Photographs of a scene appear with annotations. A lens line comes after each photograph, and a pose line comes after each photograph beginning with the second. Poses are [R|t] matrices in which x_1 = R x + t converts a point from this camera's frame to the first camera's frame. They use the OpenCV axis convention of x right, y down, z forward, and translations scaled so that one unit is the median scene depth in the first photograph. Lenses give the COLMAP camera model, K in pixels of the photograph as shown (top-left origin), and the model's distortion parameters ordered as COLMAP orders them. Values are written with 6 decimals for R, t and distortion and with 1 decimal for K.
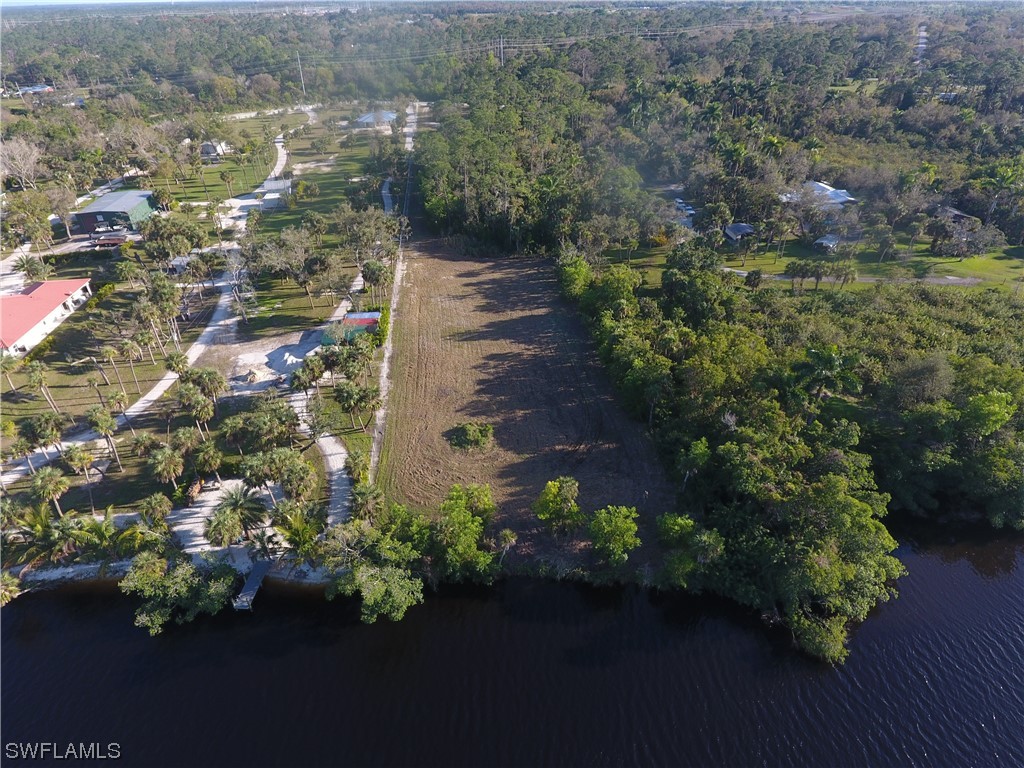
lens RADIAL K [[610.6, 0, 507.3], [0, 610.6, 381.8], [0, 0, 1]] dist [-0.001142, 0.001763]
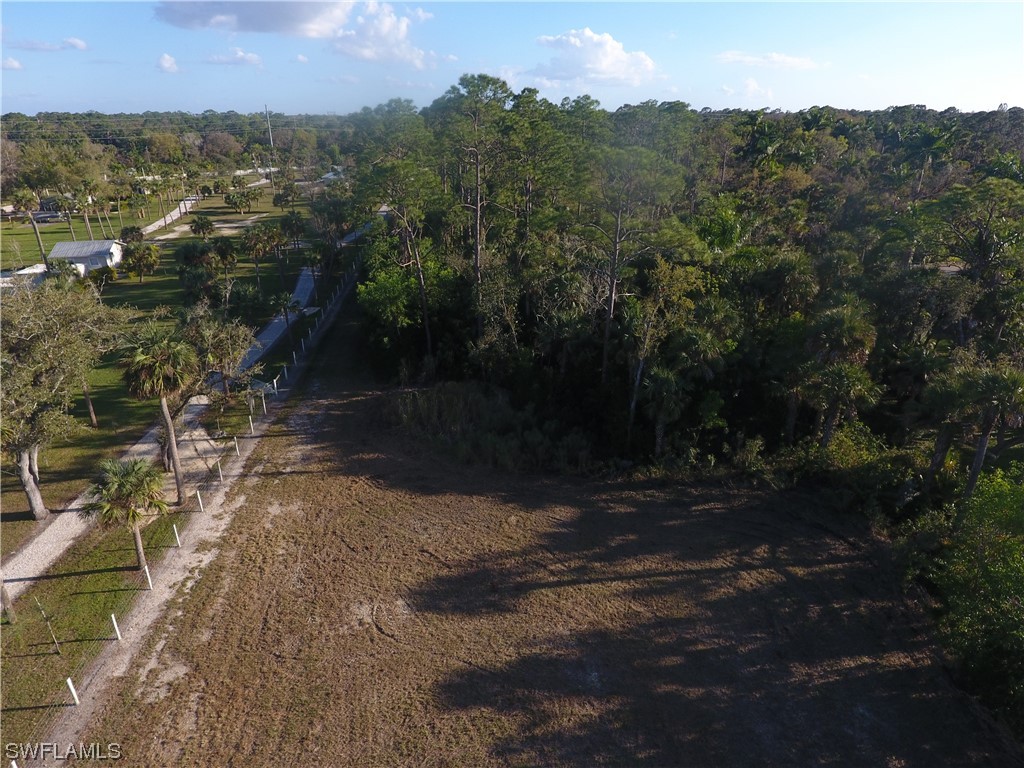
lens RADIAL K [[610.6, 0, 515.7], [0, 610.6, 386.1], [0, 0, 1]] dist [-0.001142, 0.001763]
pose [[0.999692, 0.017628, -0.017496, -0.055399], [-0.020120, 0.987807, -0.154381, -0.257911], [0.014561, 0.154685, 0.987857, 0.930777]]
